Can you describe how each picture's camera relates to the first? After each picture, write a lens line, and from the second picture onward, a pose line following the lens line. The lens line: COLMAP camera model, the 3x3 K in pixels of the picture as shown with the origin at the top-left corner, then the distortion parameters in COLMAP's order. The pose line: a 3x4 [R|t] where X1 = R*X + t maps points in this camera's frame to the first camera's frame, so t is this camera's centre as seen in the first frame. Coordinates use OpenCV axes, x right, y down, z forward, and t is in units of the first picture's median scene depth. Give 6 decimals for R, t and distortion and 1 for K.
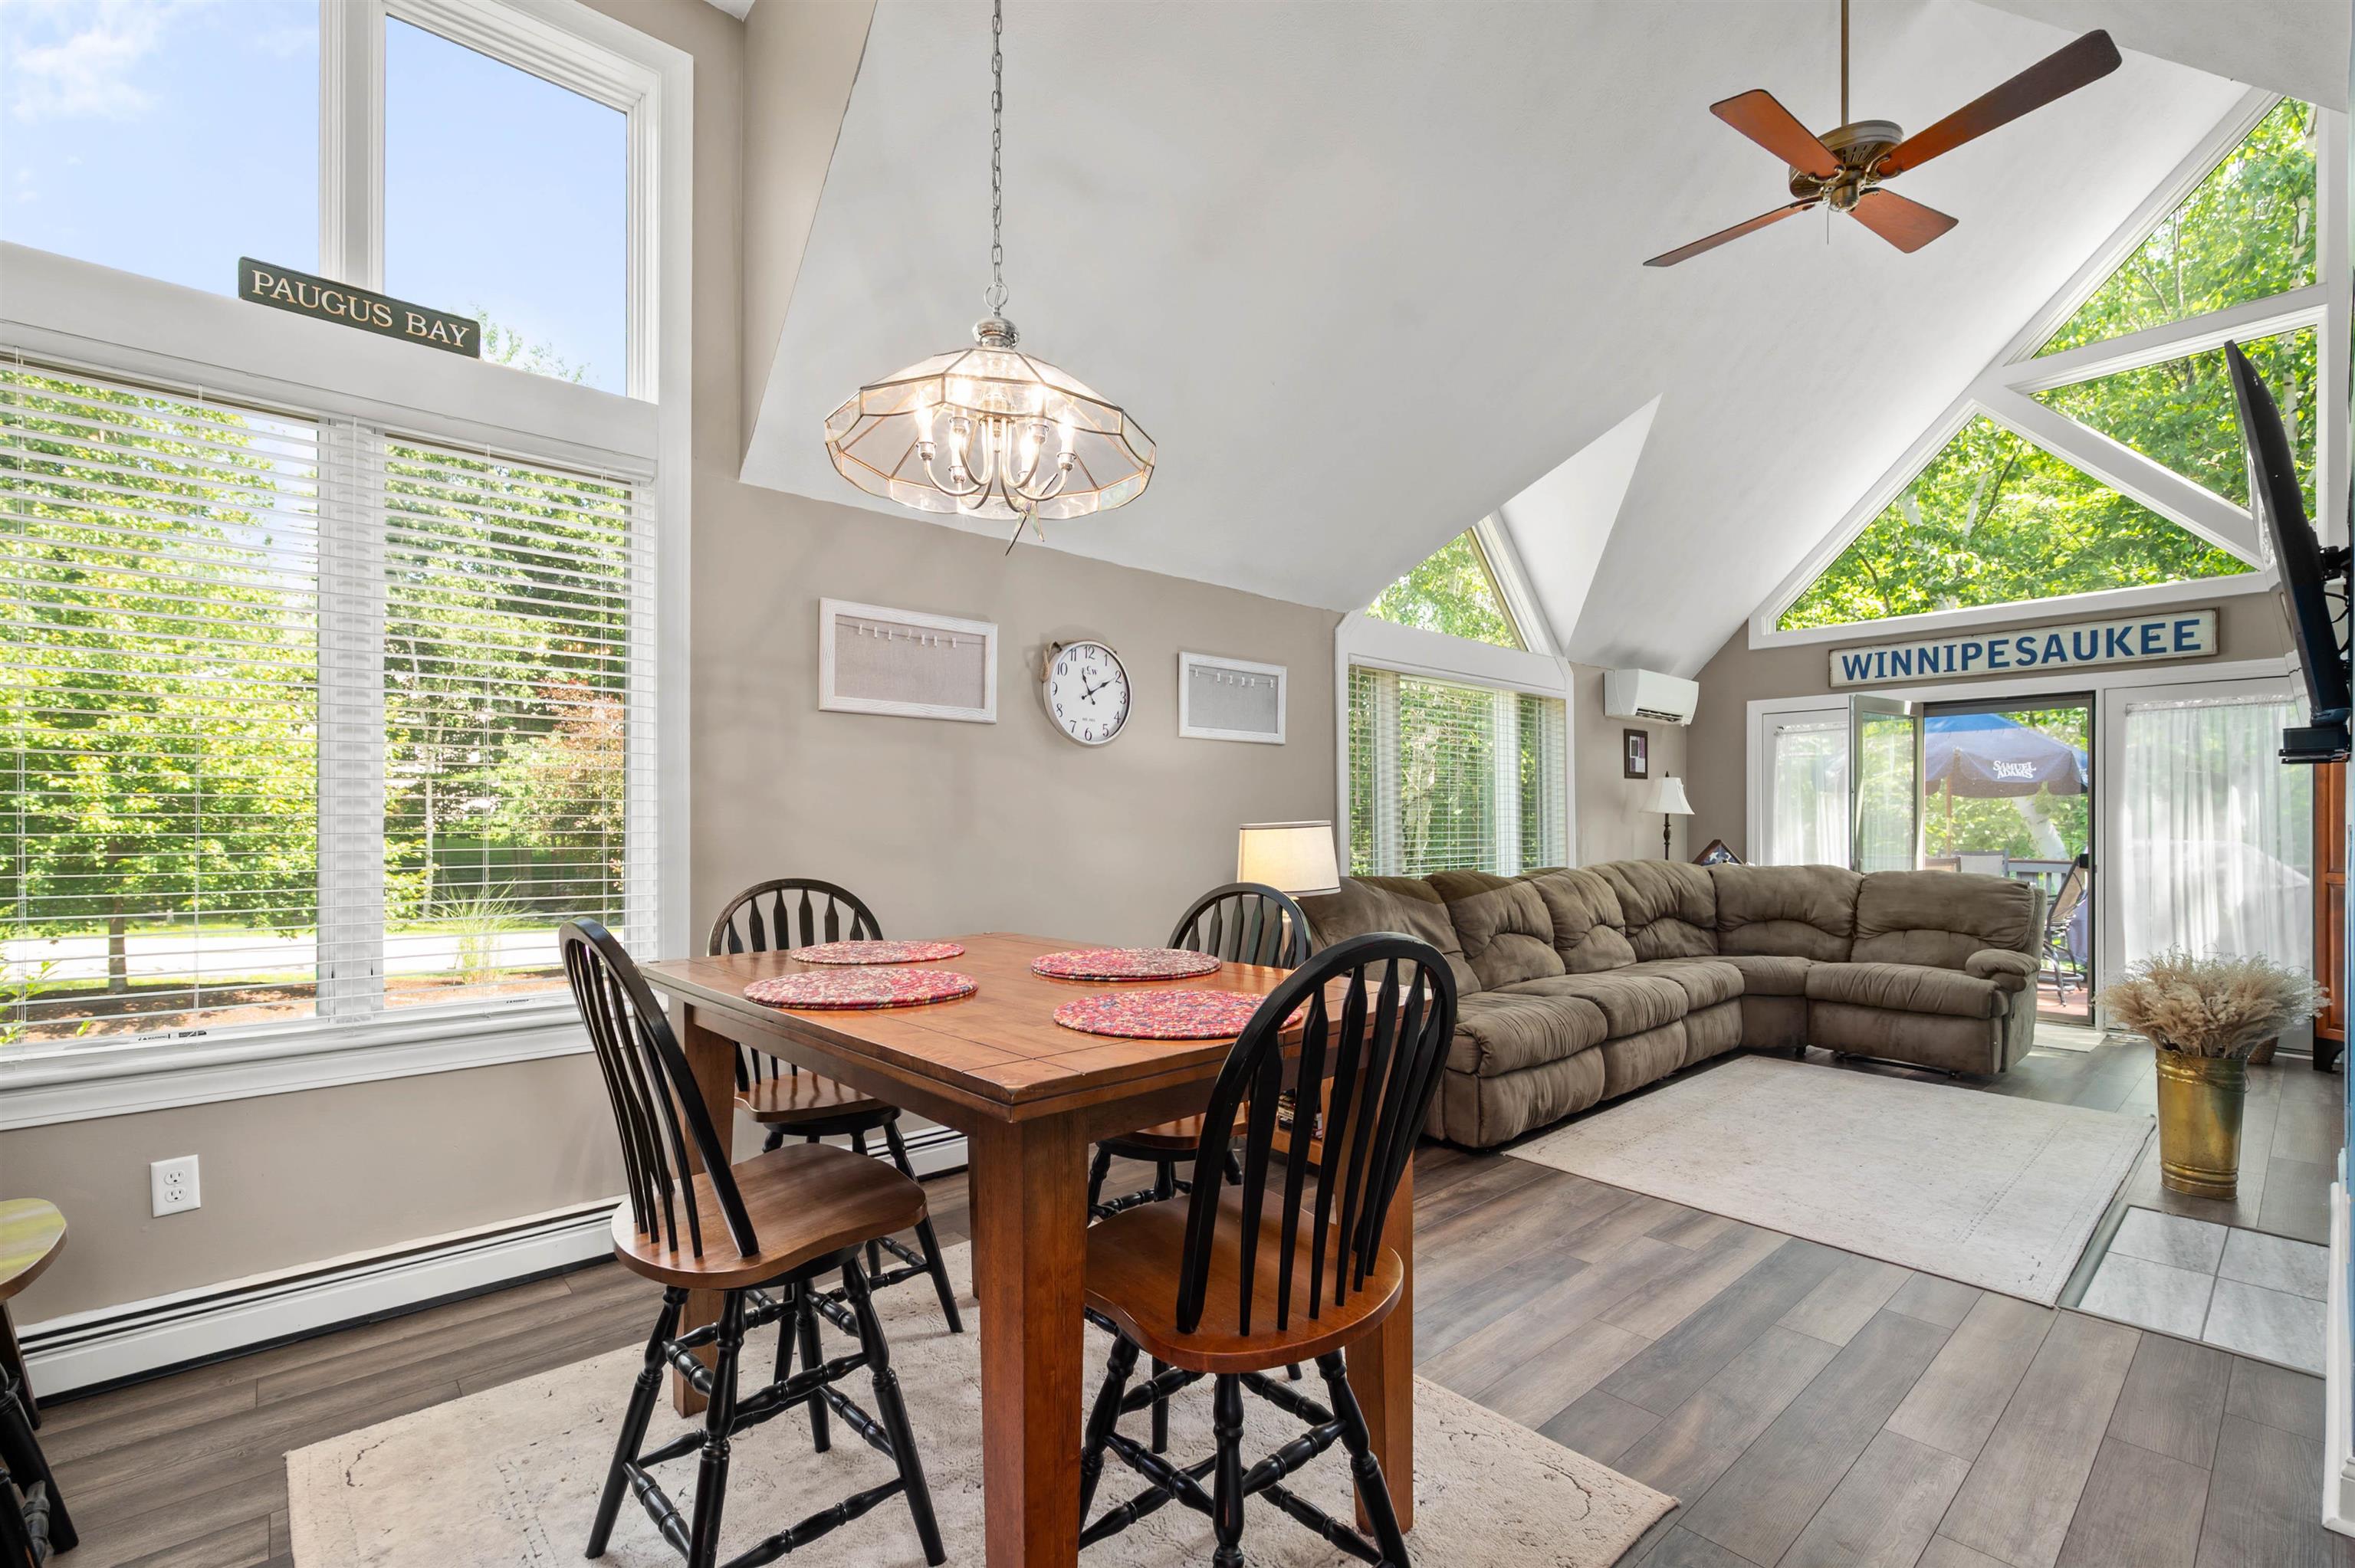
lens RADIAL K [[1031.3, 0, 1190.5], [0, 1031.3, 817.8], [0, 0, 1]] dist [-0.000154, 0.000053]
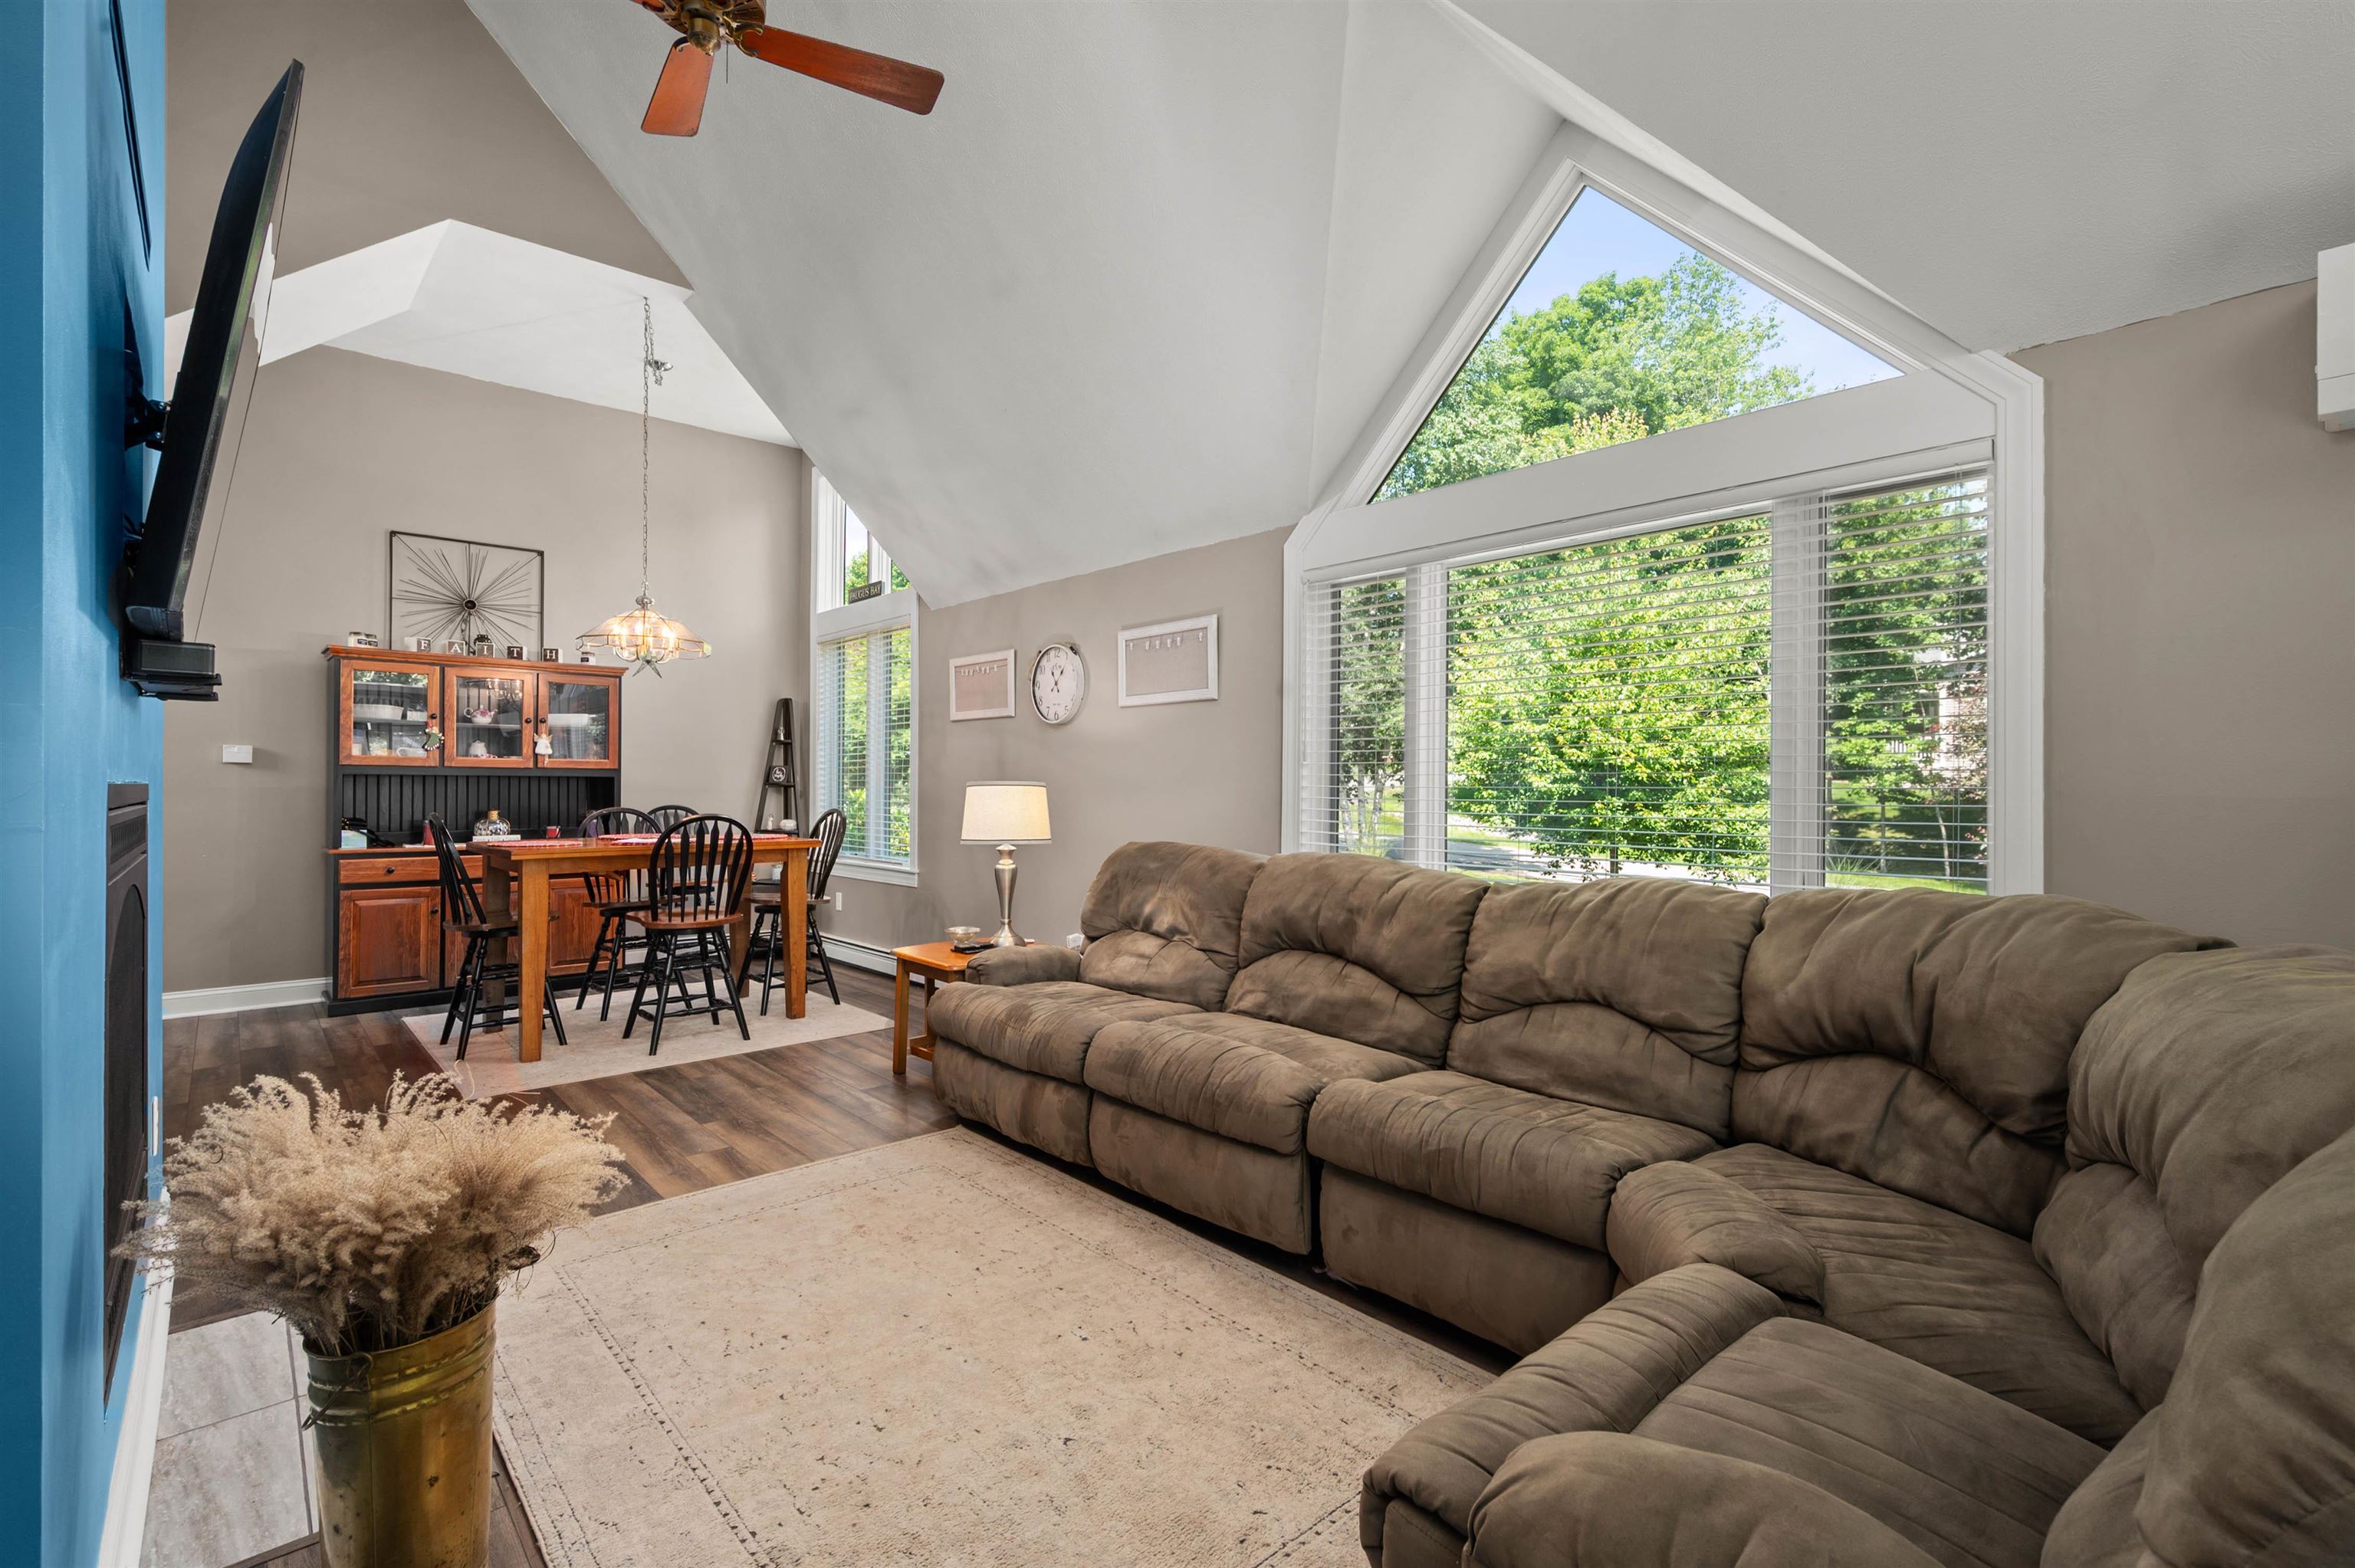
lens RADIAL K [[1071.1, 0, 1187.9], [0, 1071.1, 774.0], [0, 0, 1]] dist [0.003888, 0.000279]
pose [[-0.002990, -0.010511, -0.999940, 0.827372], [0.000497, 0.999945, -0.010512, 0.004875], [0.999995, -0.000528, -0.002985, 0.770448]]
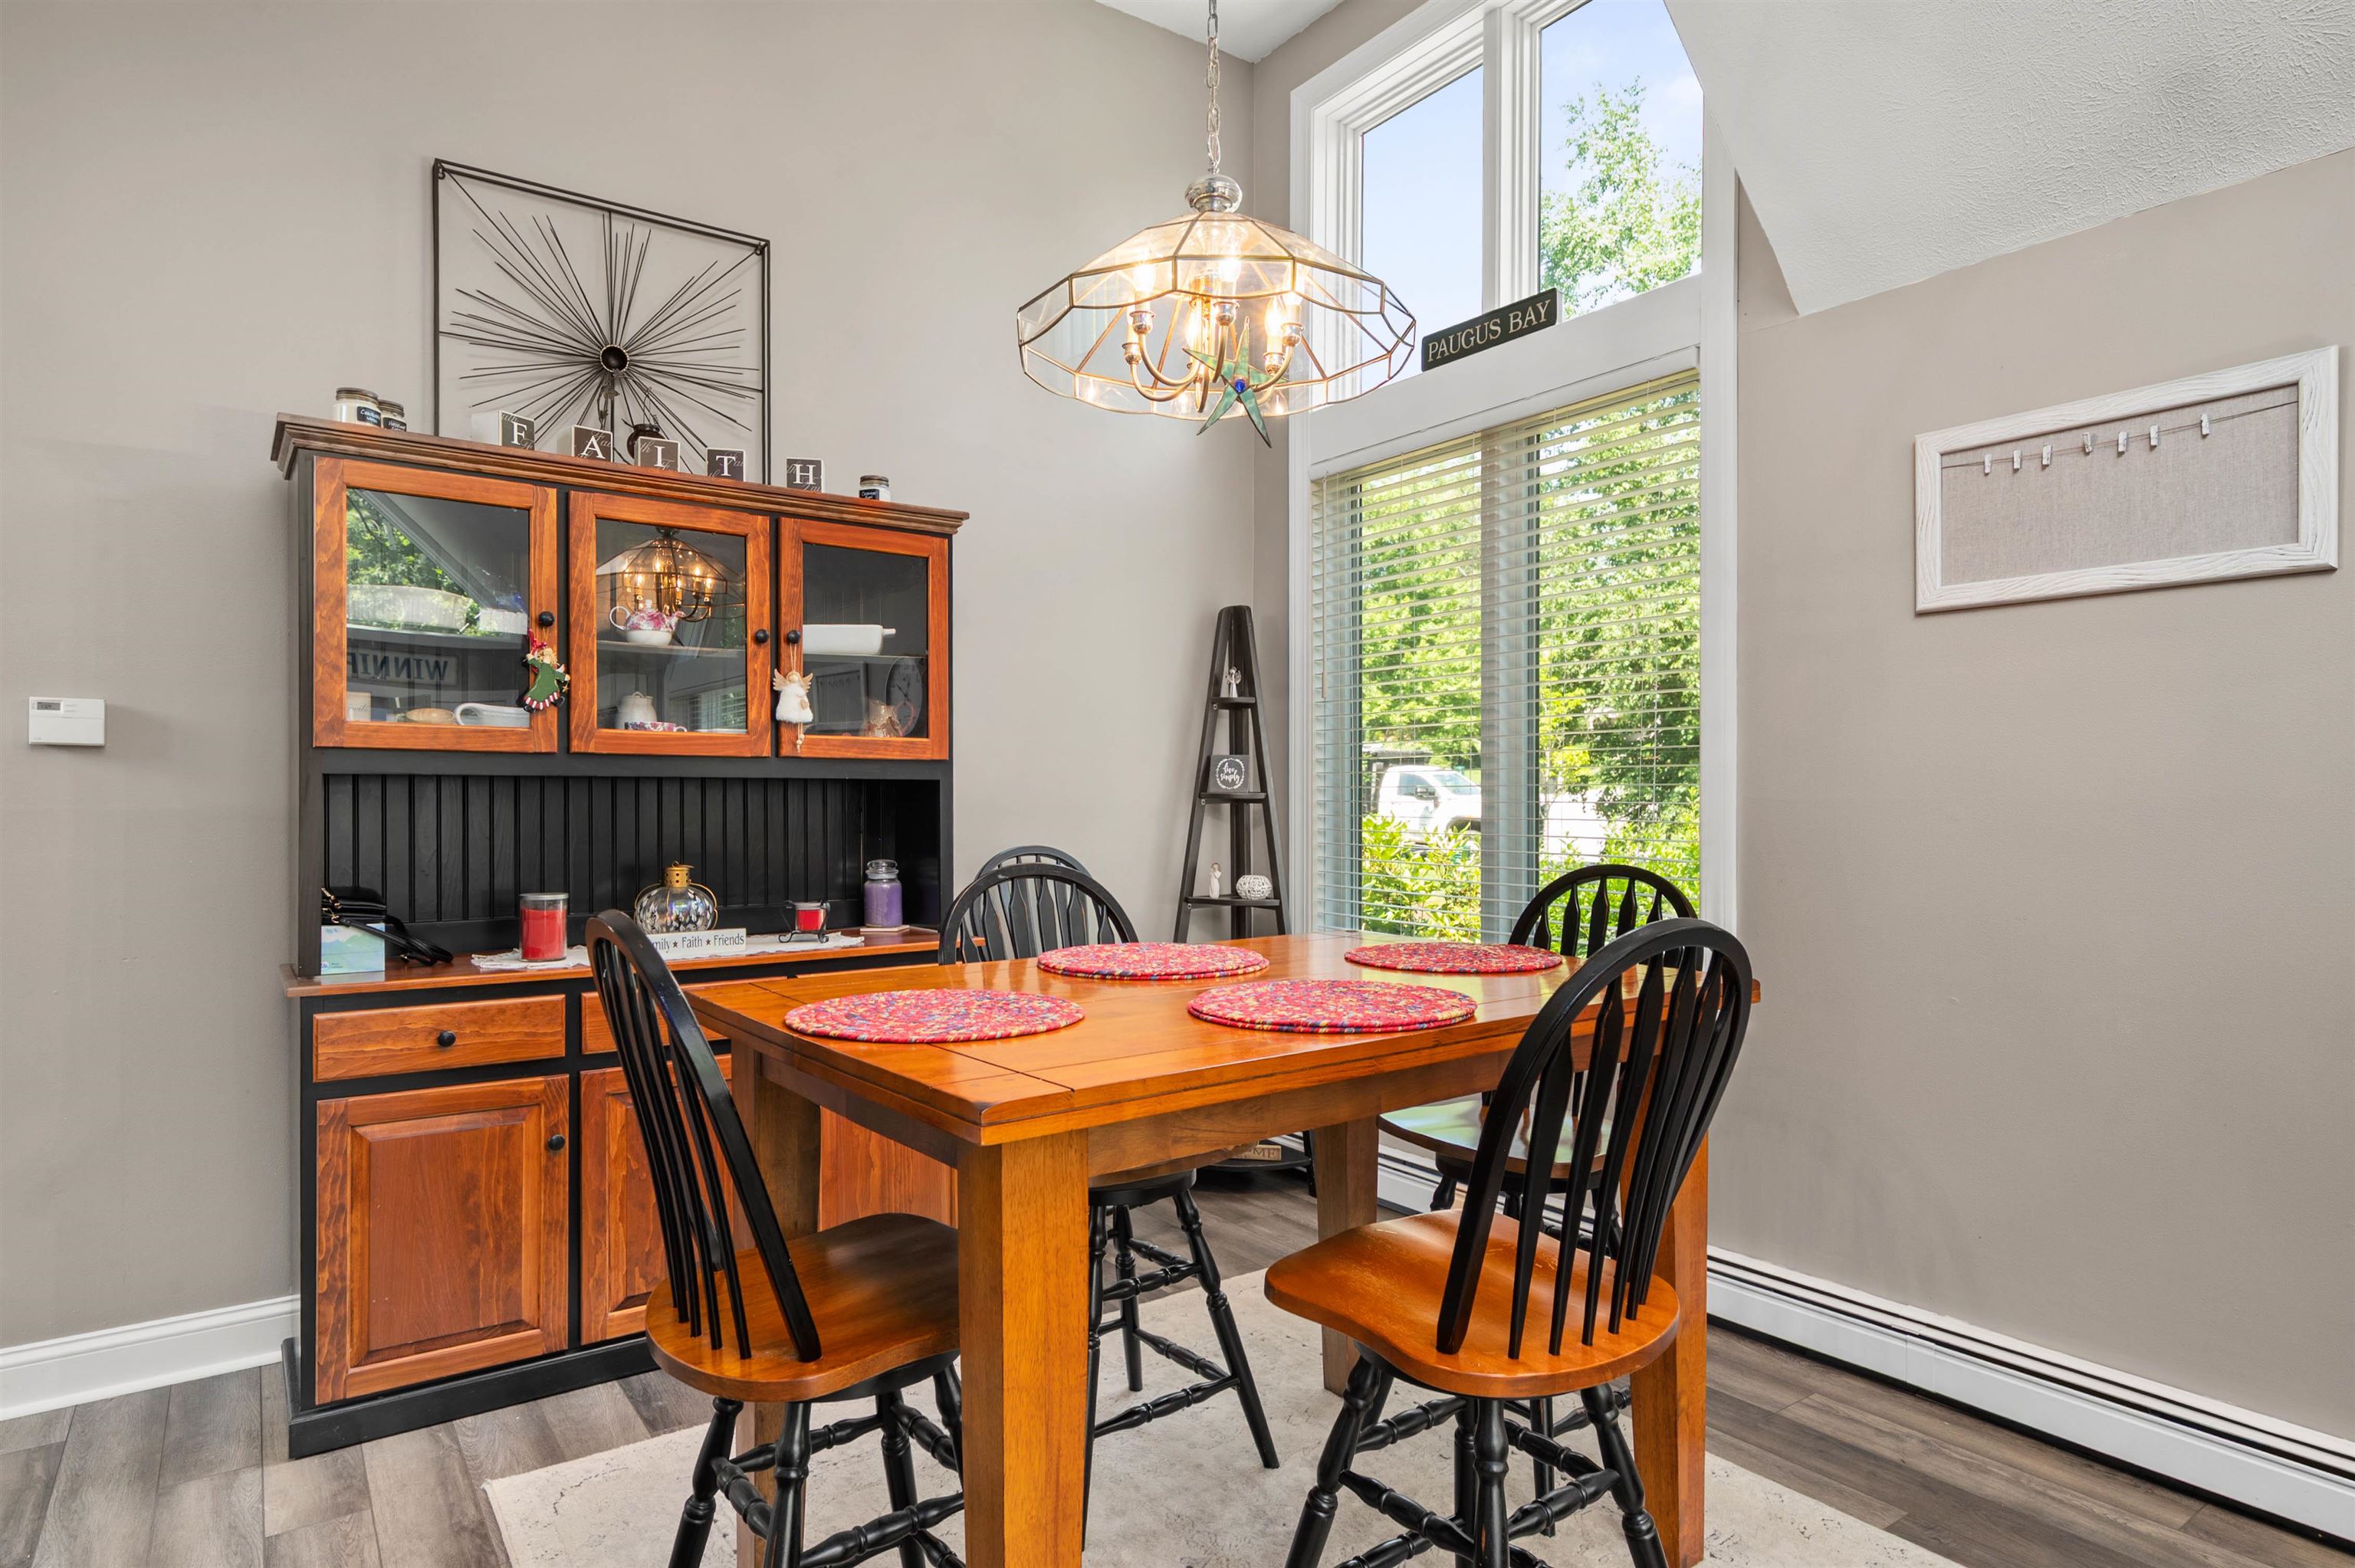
lens RADIAL K [[1317.1, 0, 1166.1], [0, 1317.1, 800.3], [0, 0, 1]] dist [-0.006553, -0.000374]
pose [[-0.129147, 0.001041, -0.991625, 0.271622], [0.005130, 0.999987, 0.000381, 0.004617], [0.991612, -0.005037, -0.129151, 0.349776]]
